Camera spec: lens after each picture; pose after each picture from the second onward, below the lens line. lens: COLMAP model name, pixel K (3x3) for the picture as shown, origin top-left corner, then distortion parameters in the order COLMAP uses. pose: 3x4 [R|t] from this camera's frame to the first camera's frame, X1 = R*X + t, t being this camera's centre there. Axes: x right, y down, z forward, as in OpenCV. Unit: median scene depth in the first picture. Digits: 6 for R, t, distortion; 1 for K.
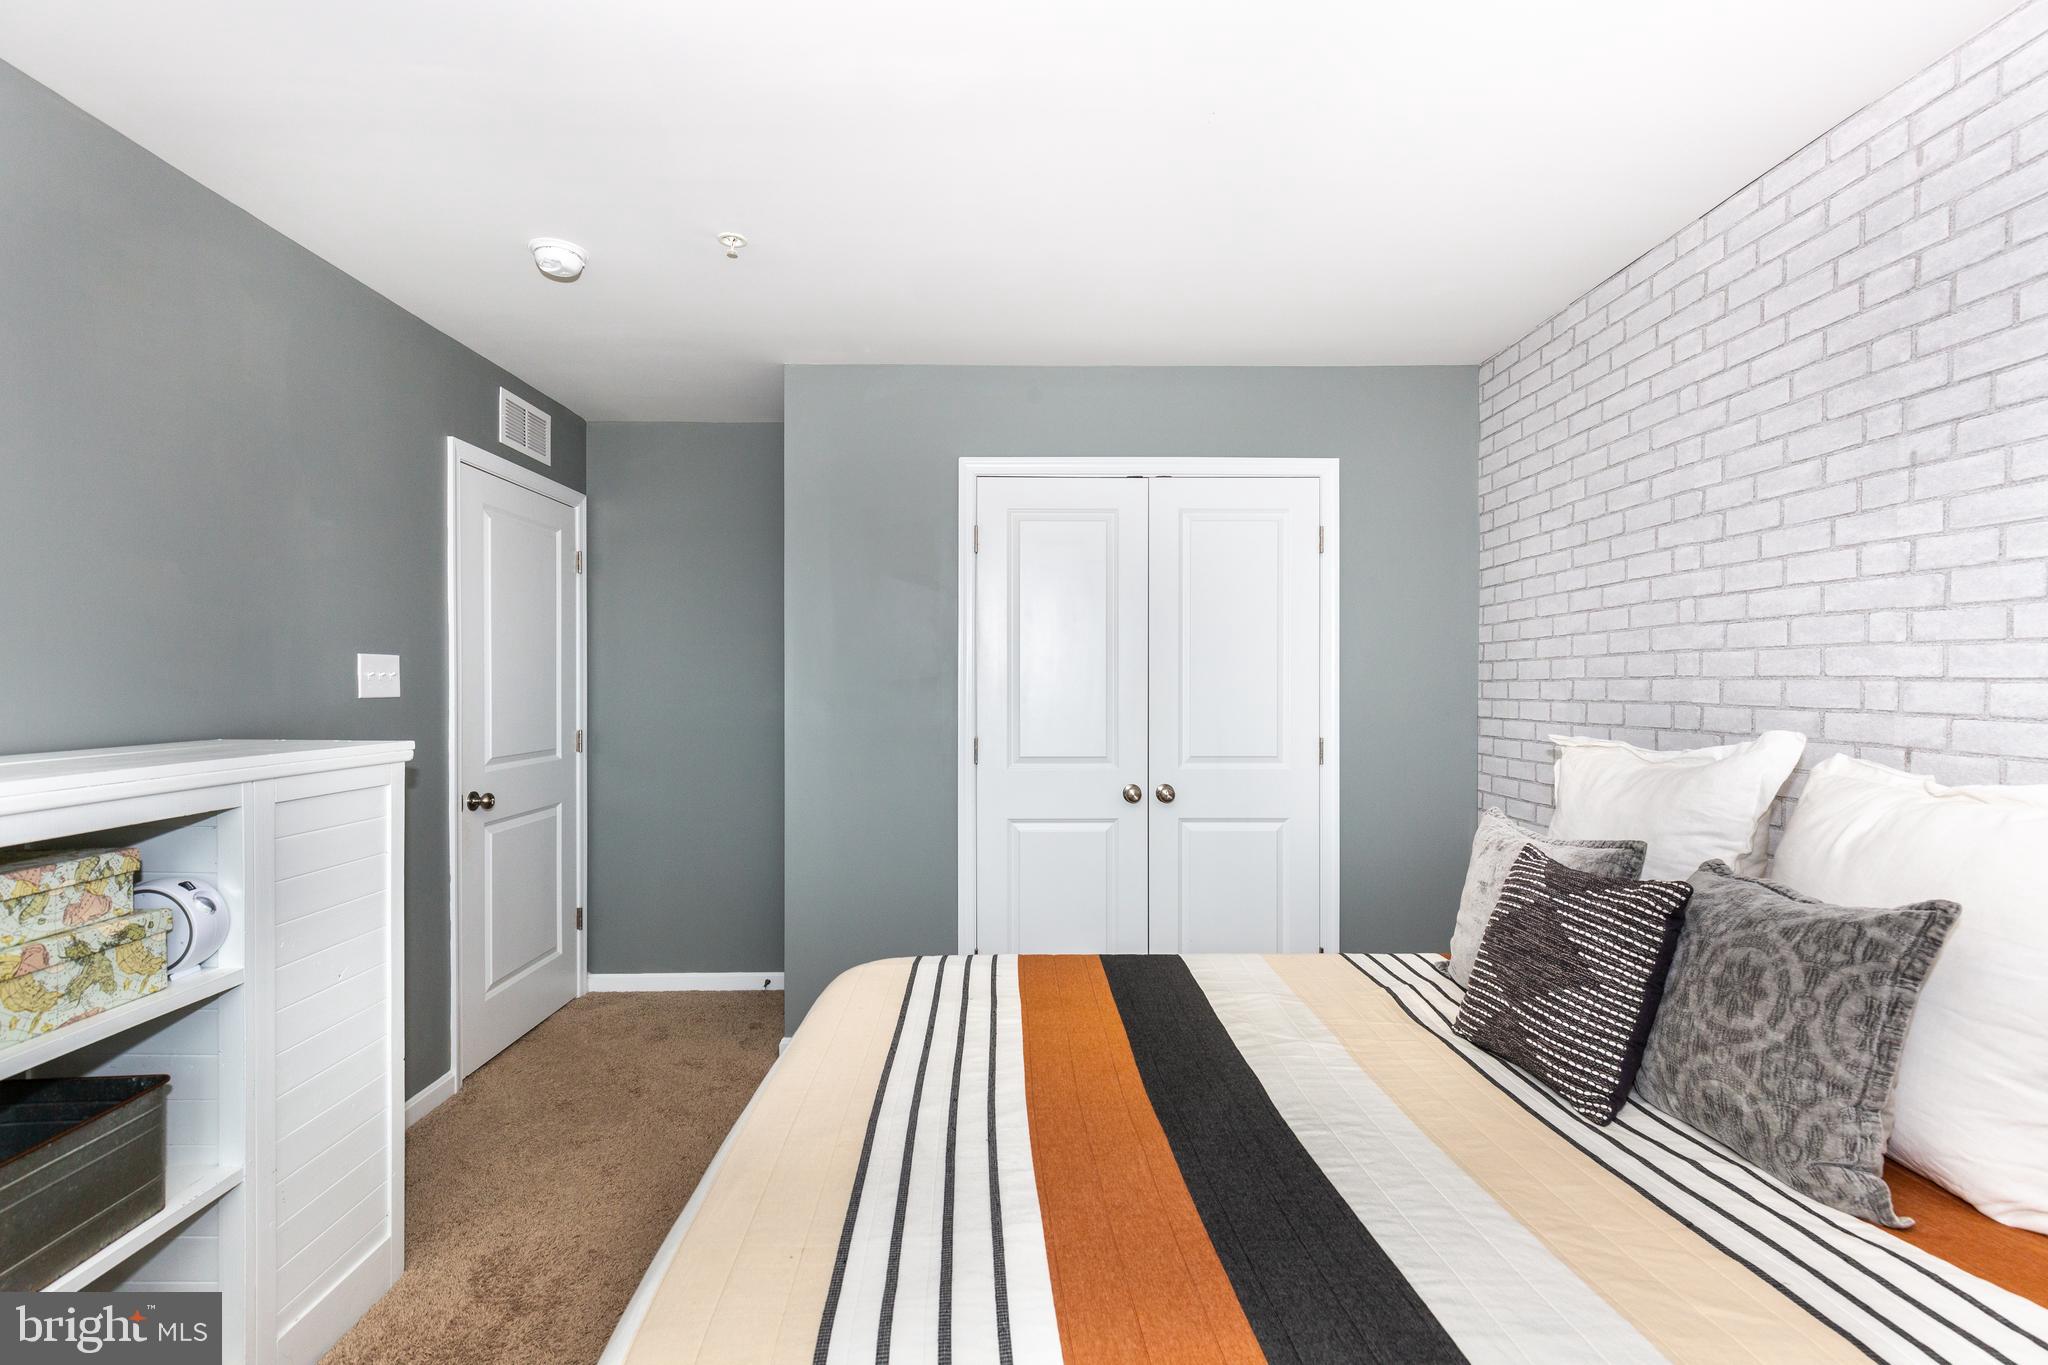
lens RADIAL K [[926.7, 0, 1029.5], [0, 926.7, 688.1], [0, 0, 1]] dist [0.000360, -0.000088]
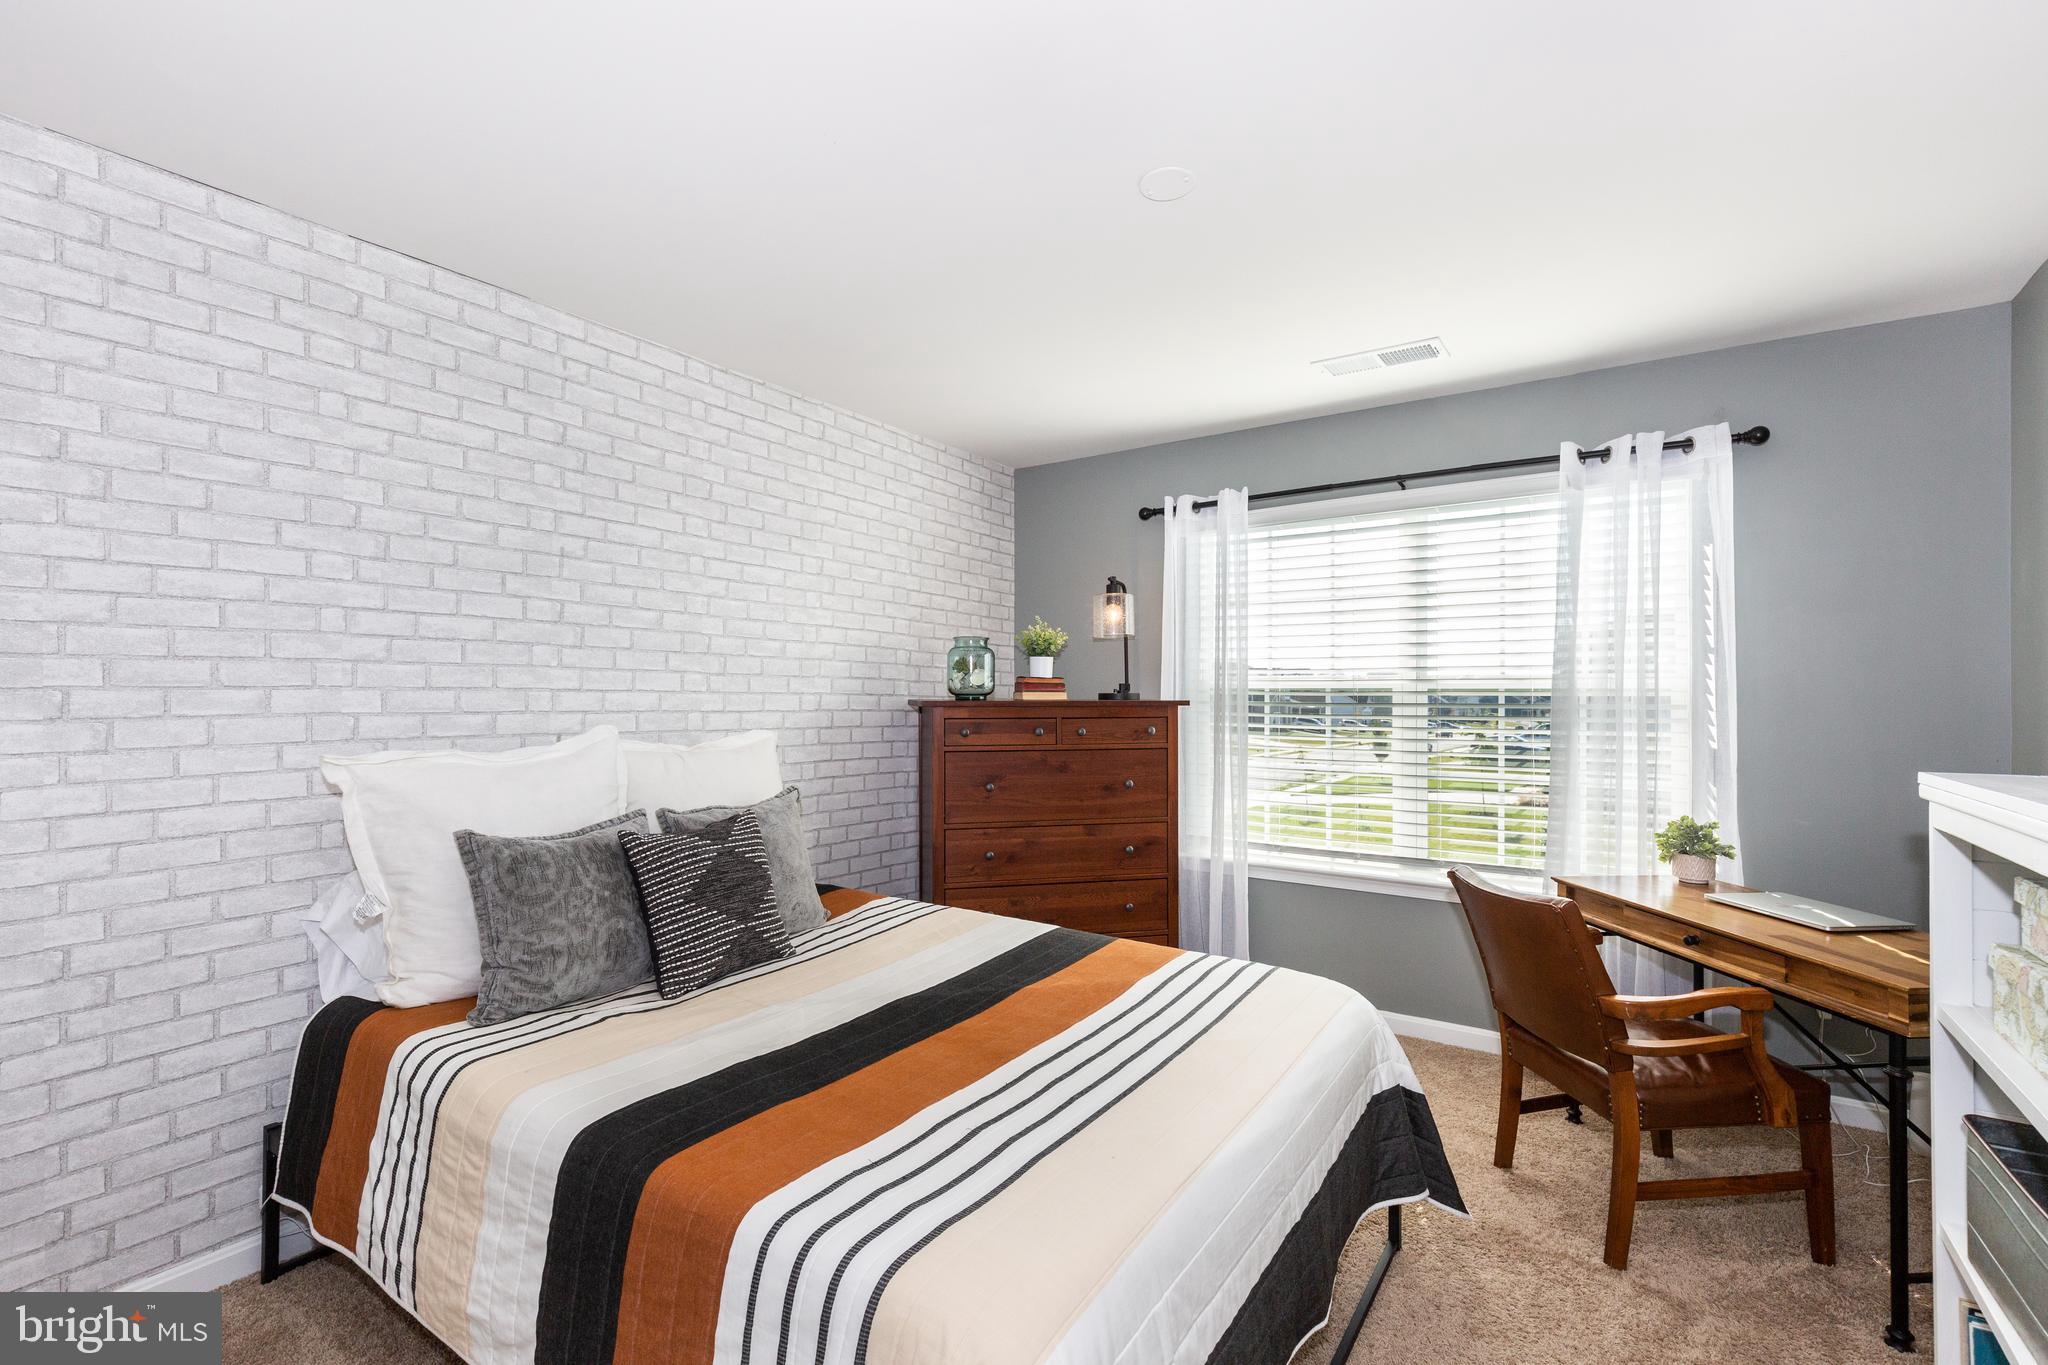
lens RADIAL K [[933.2, 0, 1016.8], [0, 933.2, 689.0], [0, 0, 1]] dist [0.007799, -0.000625]
pose [[-0.808028, 0.000971, 0.589143, -0.617645], [0.003312, 0.999990, 0.002894, -0.014065], [-0.589134, 0.004289, -0.808024, 1.833034]]
